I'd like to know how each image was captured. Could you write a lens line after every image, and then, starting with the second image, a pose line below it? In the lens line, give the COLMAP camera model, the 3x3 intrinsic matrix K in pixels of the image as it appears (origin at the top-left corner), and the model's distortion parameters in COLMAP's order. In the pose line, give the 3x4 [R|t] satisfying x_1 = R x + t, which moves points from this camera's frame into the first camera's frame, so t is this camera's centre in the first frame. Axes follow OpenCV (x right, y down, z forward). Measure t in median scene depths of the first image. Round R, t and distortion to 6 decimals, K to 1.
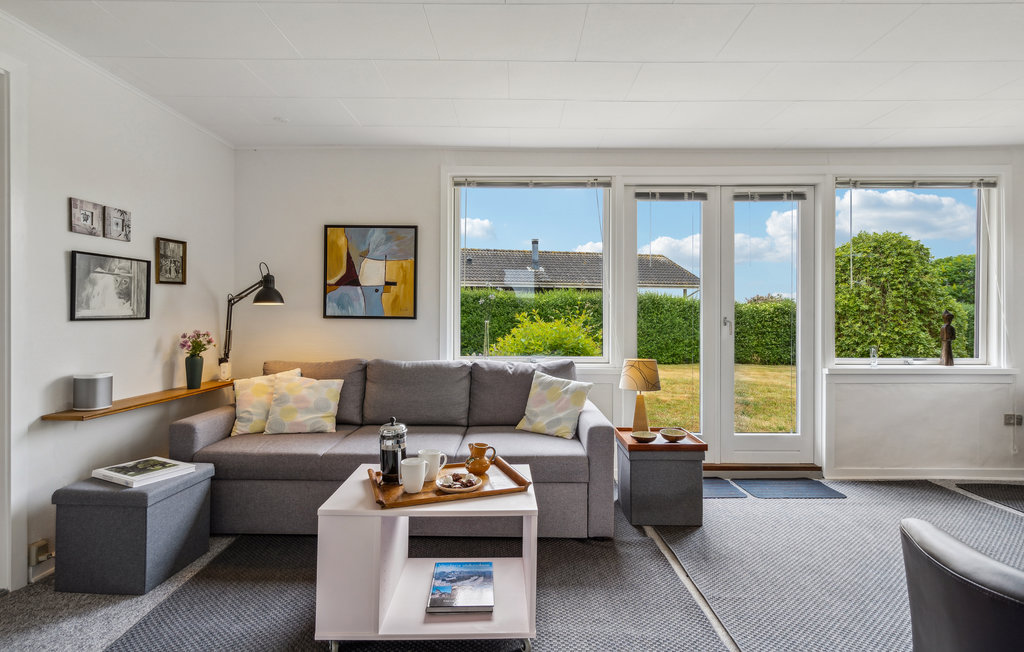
lens RADIAL K [[504.5, 0, 509.5], [0, 504.5, 313.8], [0, 0, 1]] dist [-0.000038, -0.000295]
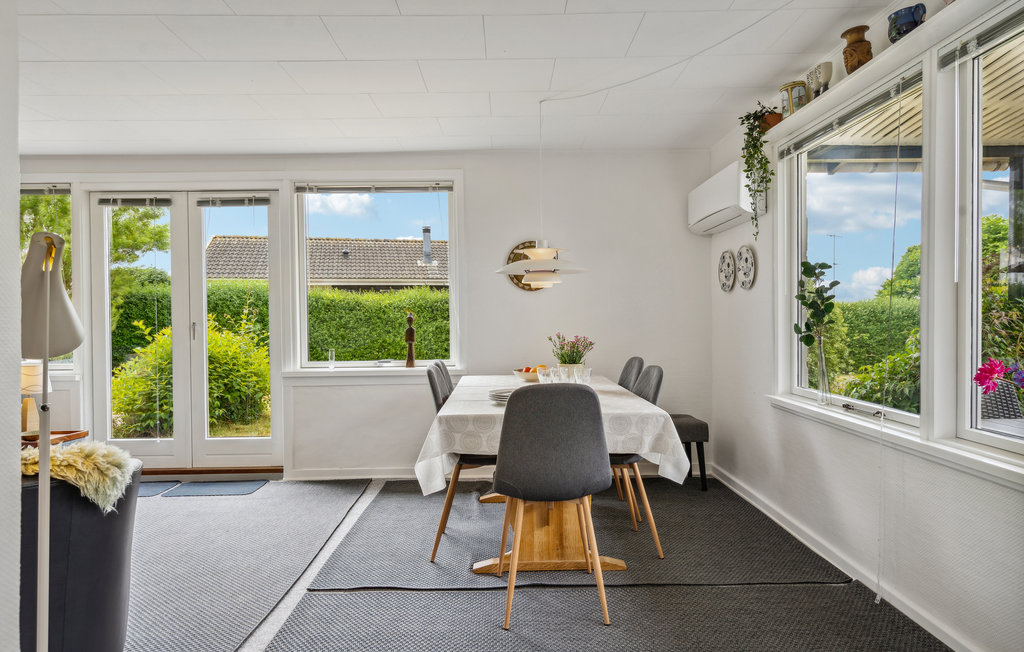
lens RADIAL K [[635.3, 0, 512.0], [0, 635.3, 326.0], [0, 0, 1]] dist [0.002634, 0.000677]
pose [[0.999846, -0.011132, 0.013551, 1.092005], [0.010922, 0.999821, 0.015477, 0.001323], [-0.013721, -0.015326, 0.999788, -0.288024]]
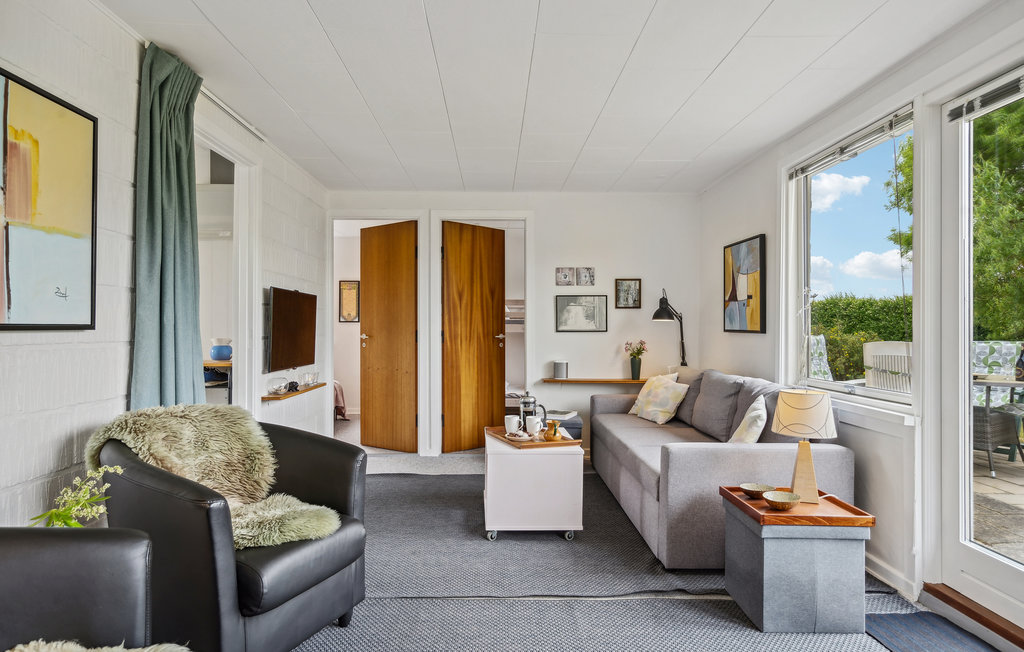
lens RADIAL K [[625.6, 0, 512.0], [0, 625.6, 326.0], [0, 0, 1]] dist [0.000457, 0.000516]
pose [[0.025389, -0.008974, -0.999637, 0.979158], [0.000440, 0.999960, -0.008965, 0.007768], [0.999678, -0.000212, 0.025392, 0.505485]]
